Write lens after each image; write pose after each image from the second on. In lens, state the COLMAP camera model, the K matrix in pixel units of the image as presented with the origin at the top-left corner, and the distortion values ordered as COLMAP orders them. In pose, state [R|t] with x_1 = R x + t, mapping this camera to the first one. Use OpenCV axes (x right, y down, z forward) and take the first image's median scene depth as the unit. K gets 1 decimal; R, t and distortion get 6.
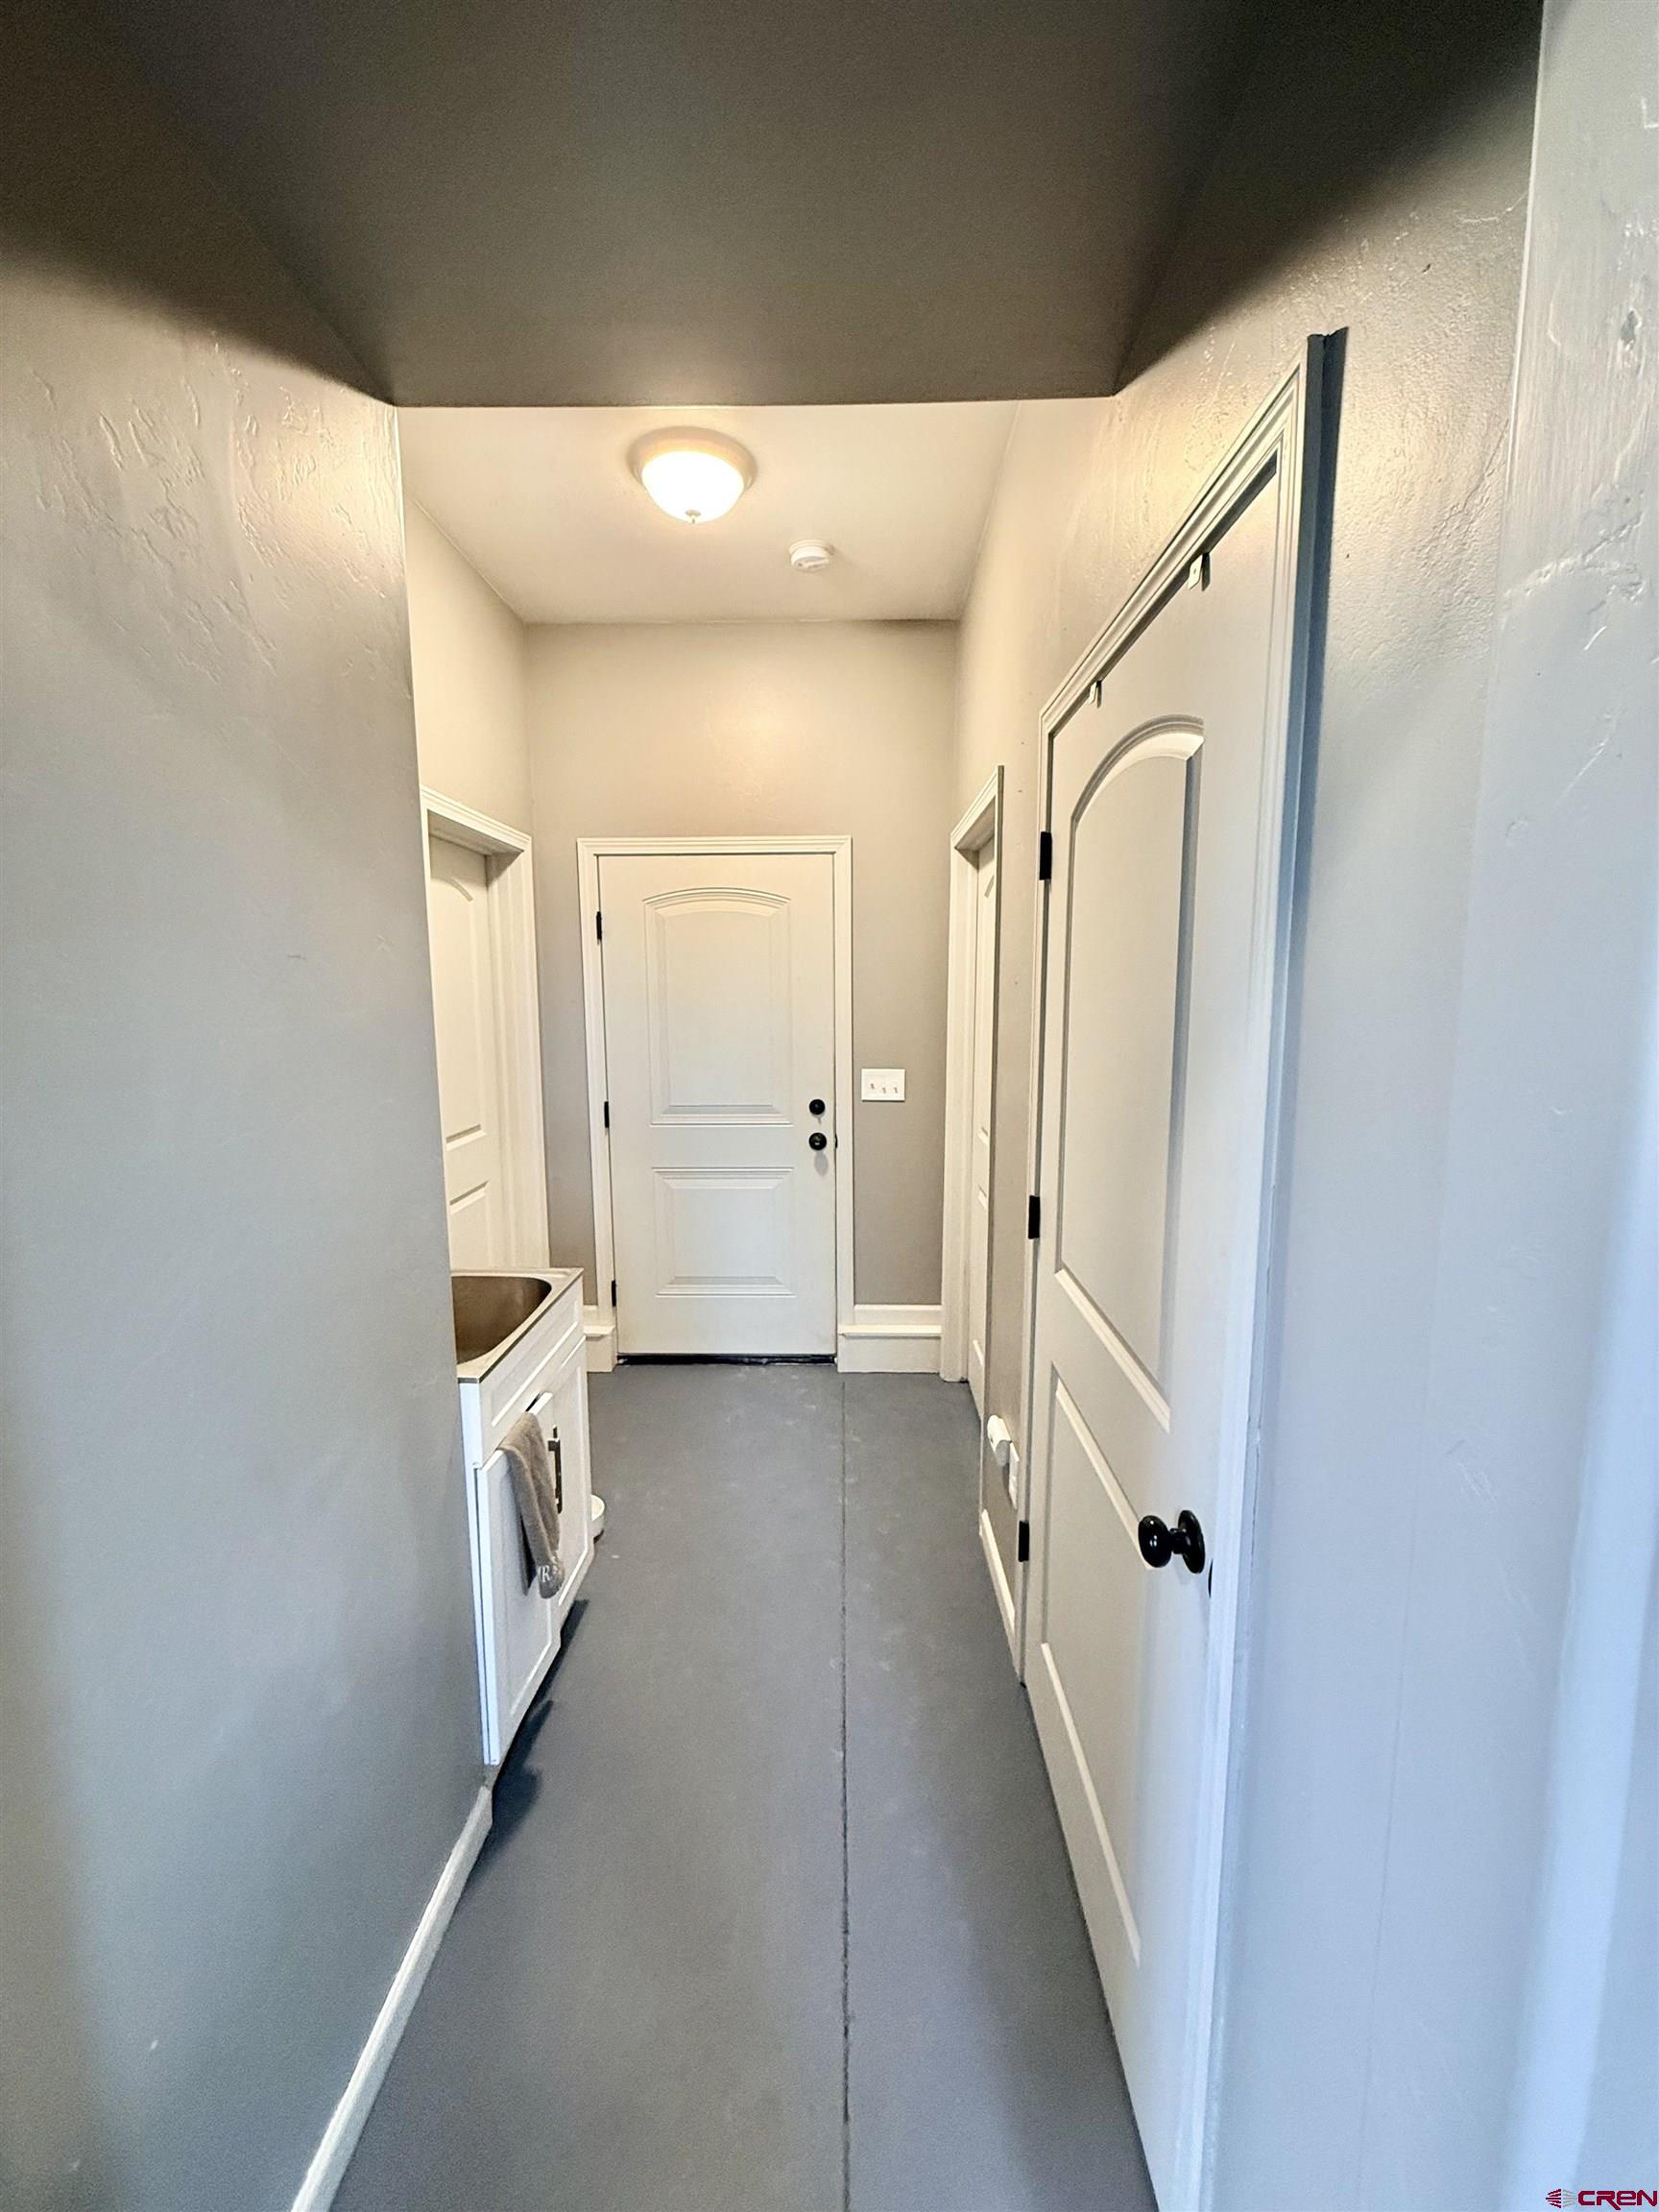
lens RADIAL K [[879.5, 0, 829.5], [0, 879.5, 1106.0], [0, 0, 1]] dist [0.000392, -0.000115]
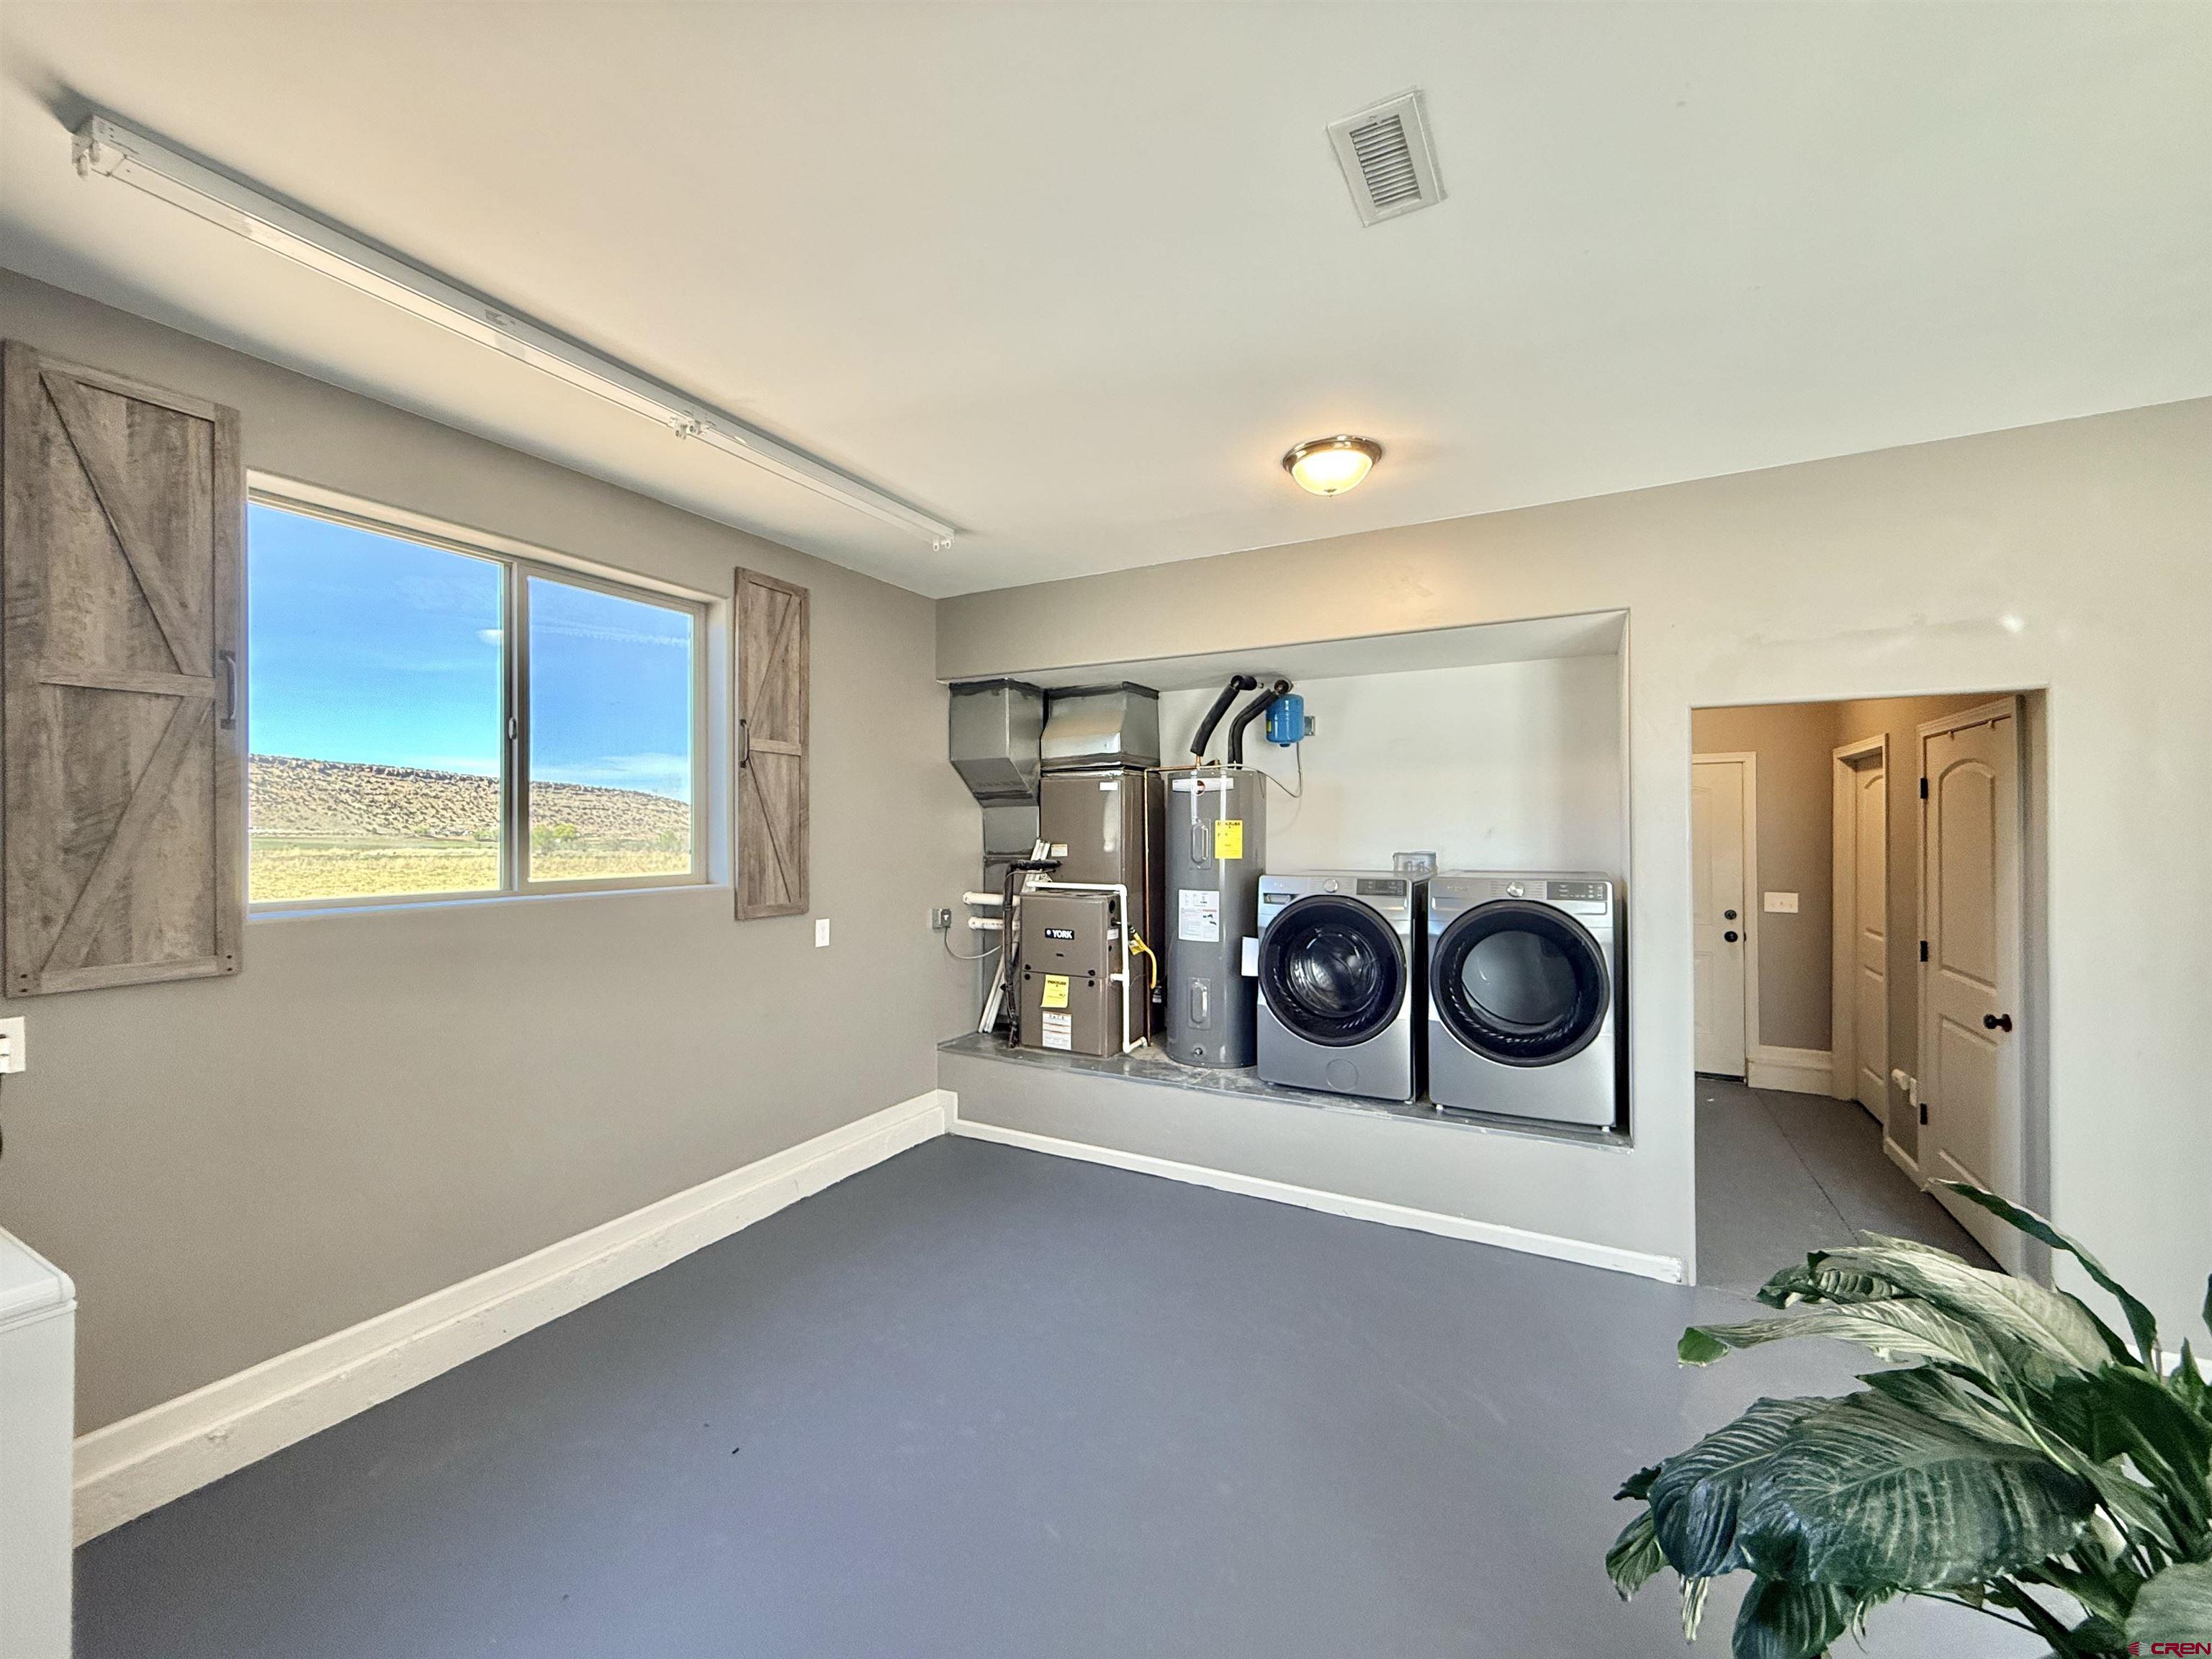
lens RADIAL K [[879.5, 0, 1100.8], [0, 879.5, 831.4], [0, 0, 1]] dist [0.000392, -0.000115]
pose [[0.886394, 0.001308, -0.462930, -0.324154], [-0.062970, 0.991042, -0.117772, 0.125527], [0.458629, 0.133543, 0.878536, -1.079324]]
